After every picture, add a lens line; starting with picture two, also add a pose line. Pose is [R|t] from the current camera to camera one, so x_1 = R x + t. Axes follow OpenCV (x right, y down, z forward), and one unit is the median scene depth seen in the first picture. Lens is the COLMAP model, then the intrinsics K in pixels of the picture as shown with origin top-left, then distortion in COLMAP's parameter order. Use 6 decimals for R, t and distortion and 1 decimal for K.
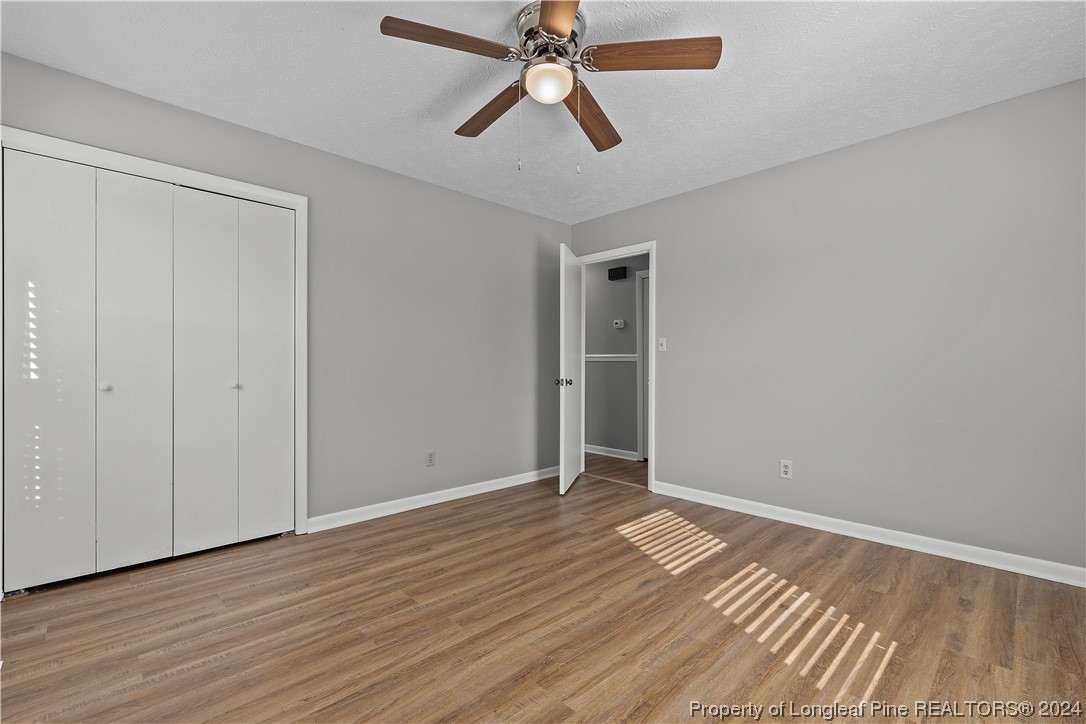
lens RADIAL K [[471.0, 0, 532.6], [0, 471.0, 365.8], [0, 0, 1]] dist [0.002722, -0.000154]
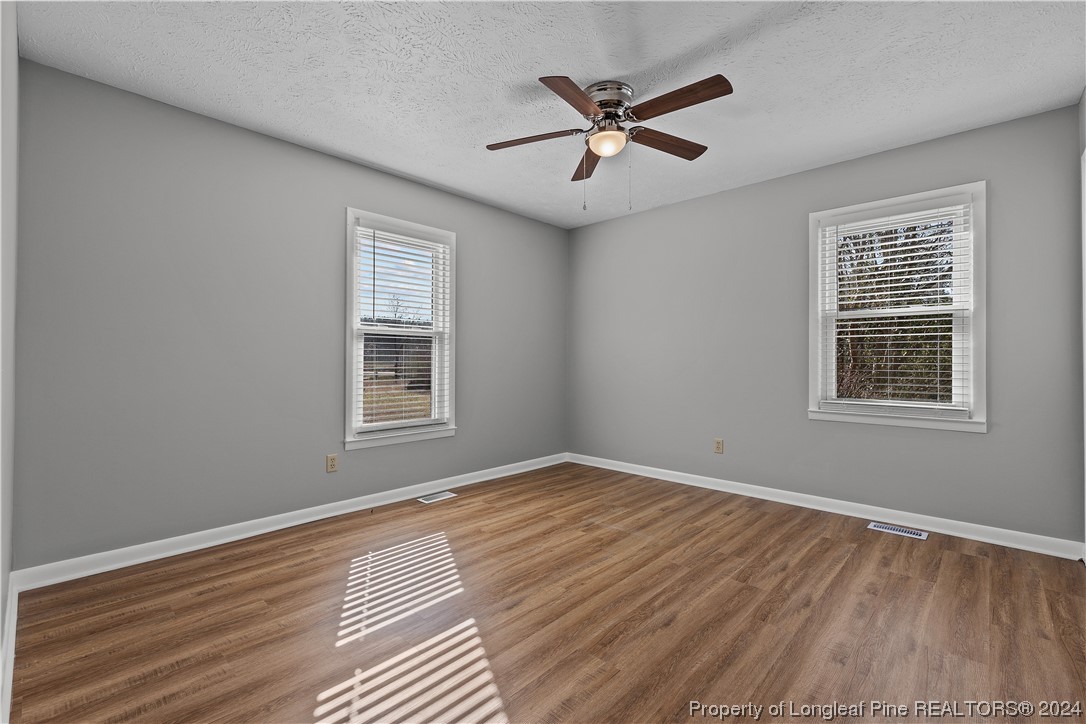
lens RADIAL K [[471.0, 0, 532.6], [0, 471.0, 365.8], [0, 0, 1]] dist [0.002722, -0.000154]
pose [[-0.998983, -0.004163, -0.044903, 0.272369], [-0.004676, 0.999925, 0.011337, 0.001304], [0.044852, 0.011535, -0.998927, 2.098771]]
